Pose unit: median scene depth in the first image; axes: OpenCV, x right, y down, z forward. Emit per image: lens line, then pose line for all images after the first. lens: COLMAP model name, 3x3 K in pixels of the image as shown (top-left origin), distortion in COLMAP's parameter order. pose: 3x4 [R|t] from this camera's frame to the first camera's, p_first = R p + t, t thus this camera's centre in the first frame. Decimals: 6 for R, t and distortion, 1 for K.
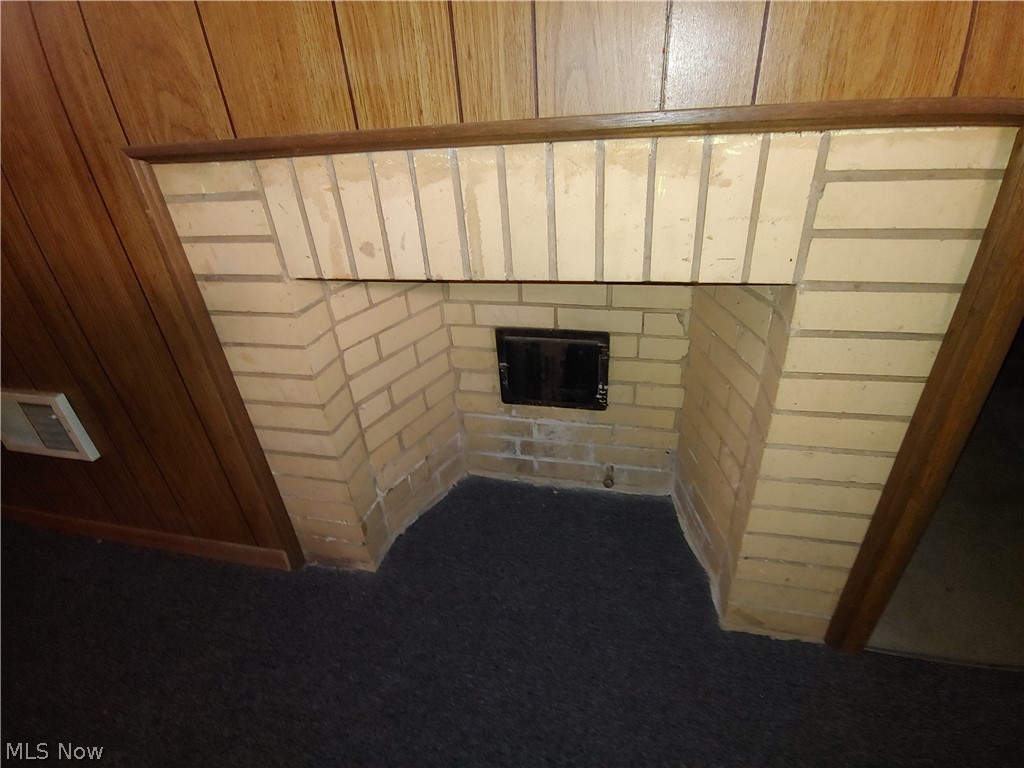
lens RADIAL K [[510.3, 0, 511.5], [0, 510.3, 389.5], [0, 0, 1]] dist [-0.007030, -0.007304]
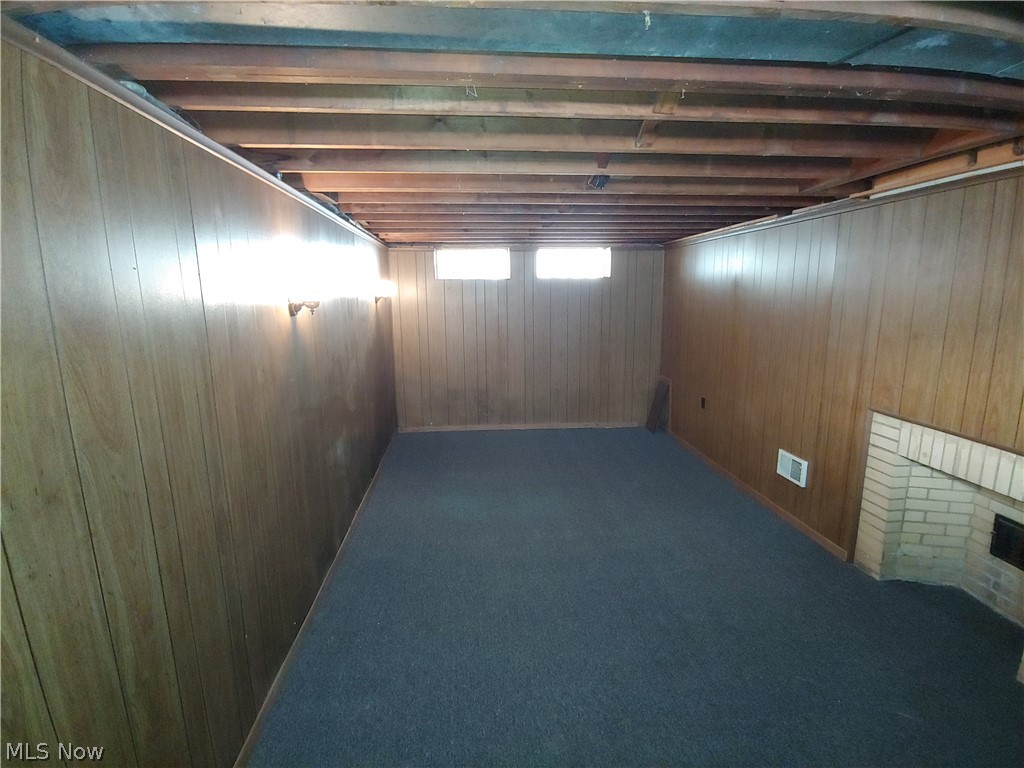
lens RADIAL K [[510.3, 0, 504.1], [0, 510.3, 389.4], [0, 0, 1]] dist [-0.007030, -0.007304]
pose [[0.290182, 0.242081, -0.925846, 1.295141], [-0.497550, 0.864596, 0.070123, 0.330710], [0.817459, 0.440306, 0.371338, -1.812509]]
